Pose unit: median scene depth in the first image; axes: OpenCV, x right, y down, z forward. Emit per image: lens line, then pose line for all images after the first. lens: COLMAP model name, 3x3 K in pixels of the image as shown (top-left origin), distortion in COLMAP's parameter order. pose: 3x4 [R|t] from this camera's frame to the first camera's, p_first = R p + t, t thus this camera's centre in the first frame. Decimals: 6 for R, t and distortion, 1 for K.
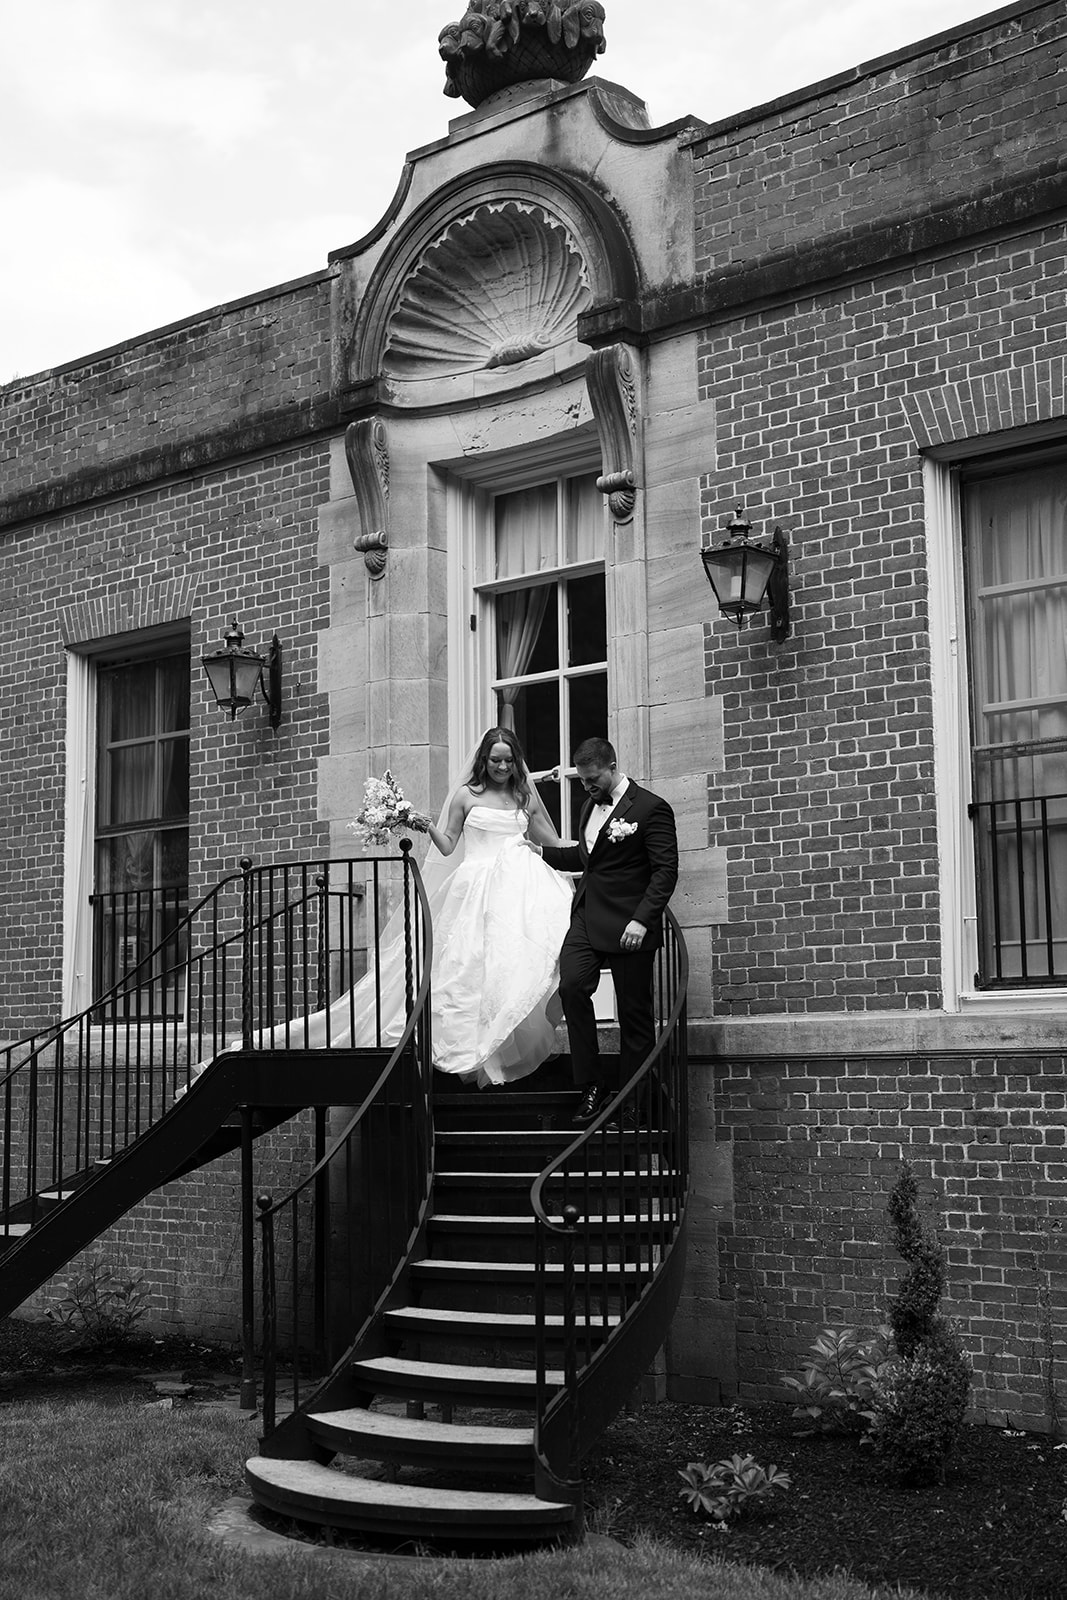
lens RADIAL K [[2222.8, 0, 528.4], [0, 2222.8, 785.9], [0, 0, 1]] dist [0.044988, 0.000000]
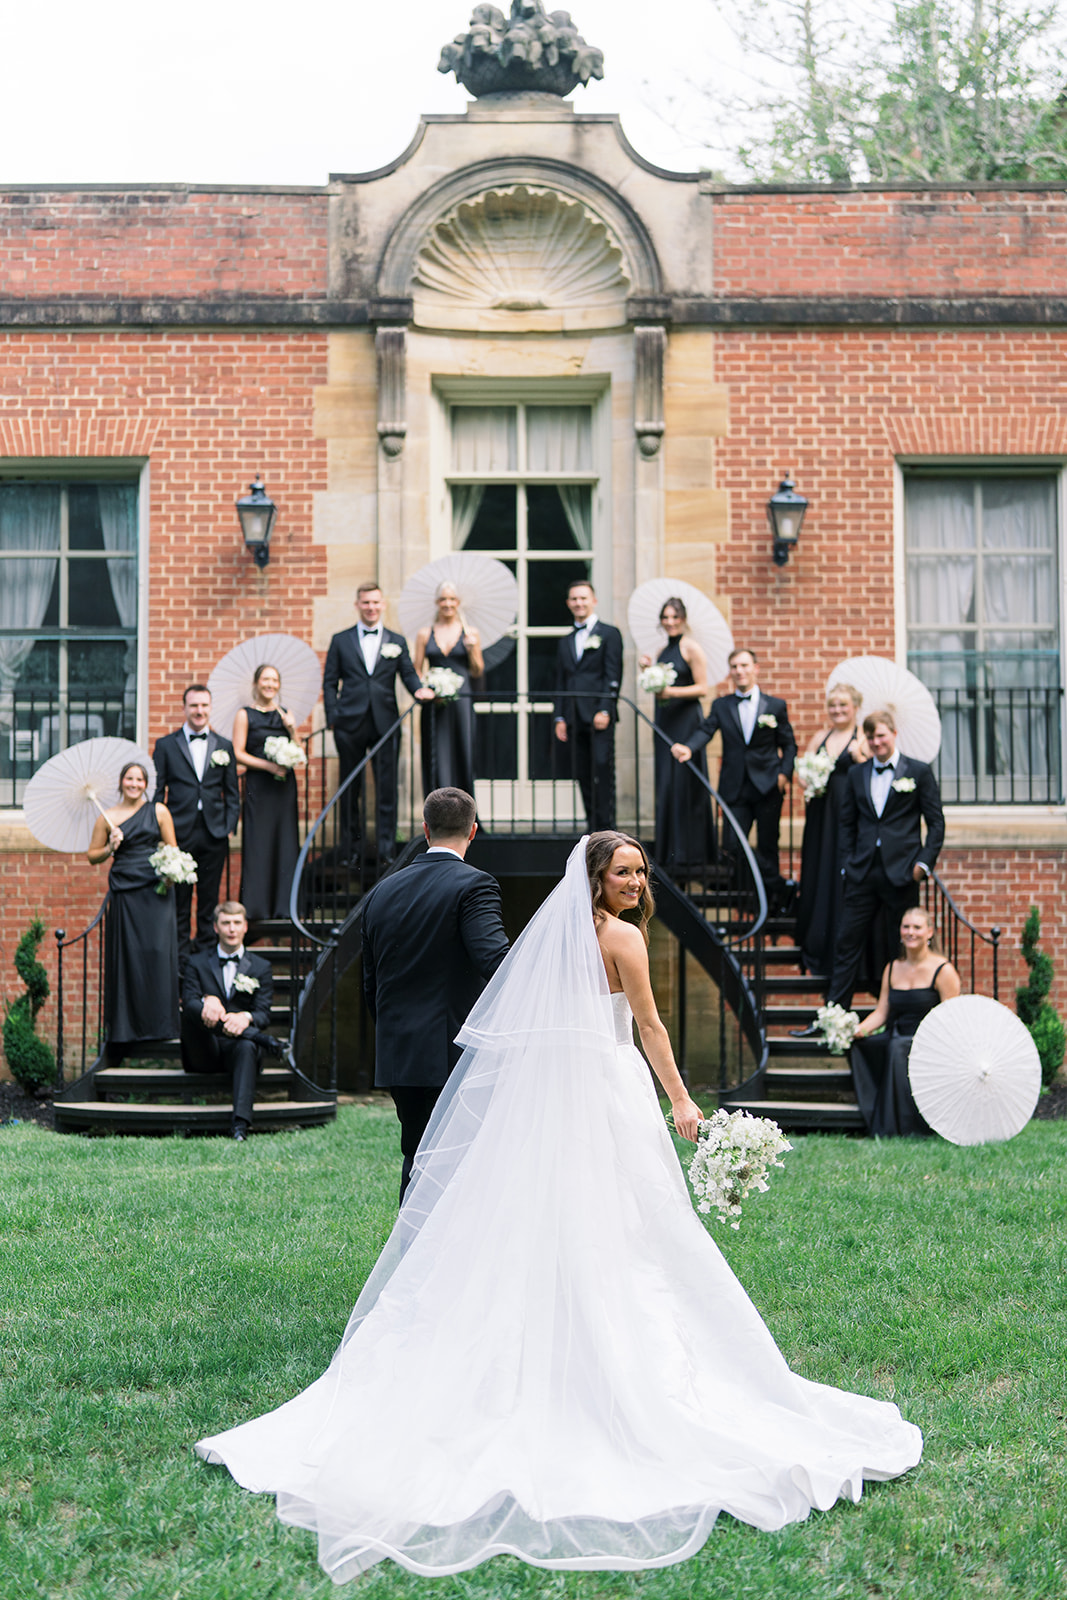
lens RADIAL K [[2222.8, 0, 506.3], [0, 2222.8, 781.2], [0, 0, 1]] dist [0.044988, 0.000000]
pose [[0.728722, 0.042695, 0.683477, -0.954244], [-0.092858, 0.994997, 0.036850, 0.036818], [-0.678485, -0.090320, 0.729041, 0.043257]]
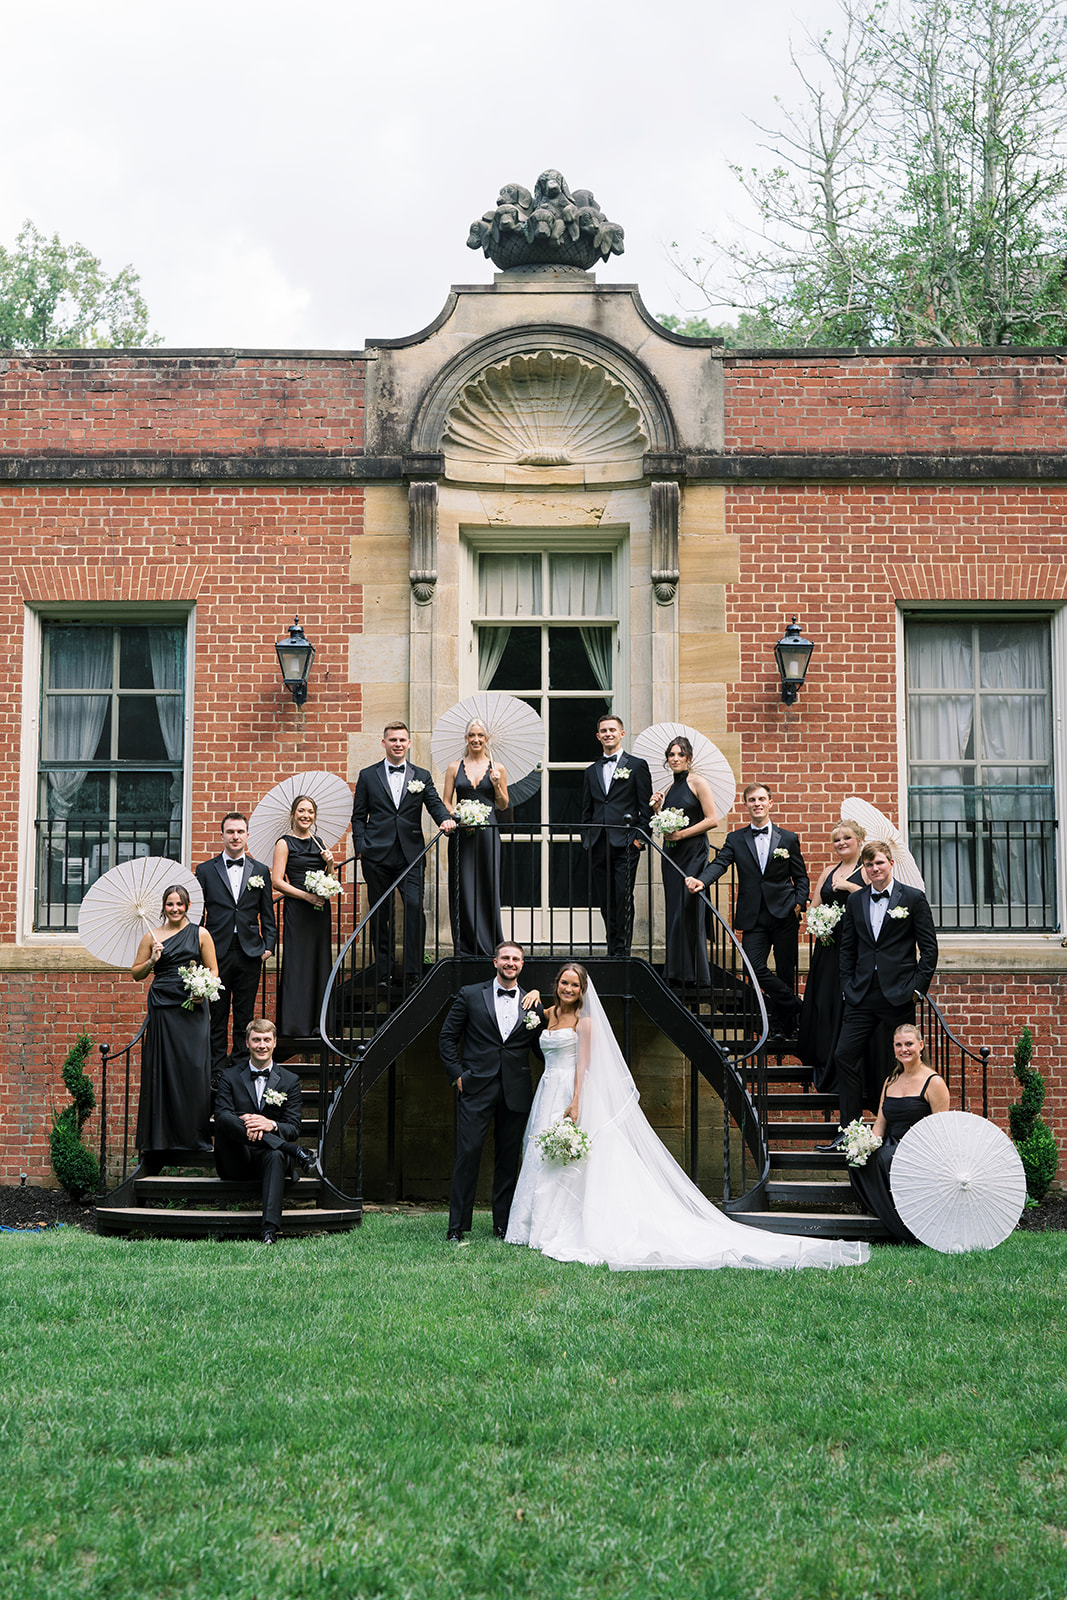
lens RADIAL K [[2222.8, 0, 525.6], [0, 2222.8, 794.0], [0, 0, 1]] dist [0.044988, 0.000000]
pose [[0.741544, 0.079228, 0.666210, -0.991299], [-0.096313, 0.995289, -0.011159, 0.030627], [-0.663955, -0.055889, 0.745681, -0.033883]]
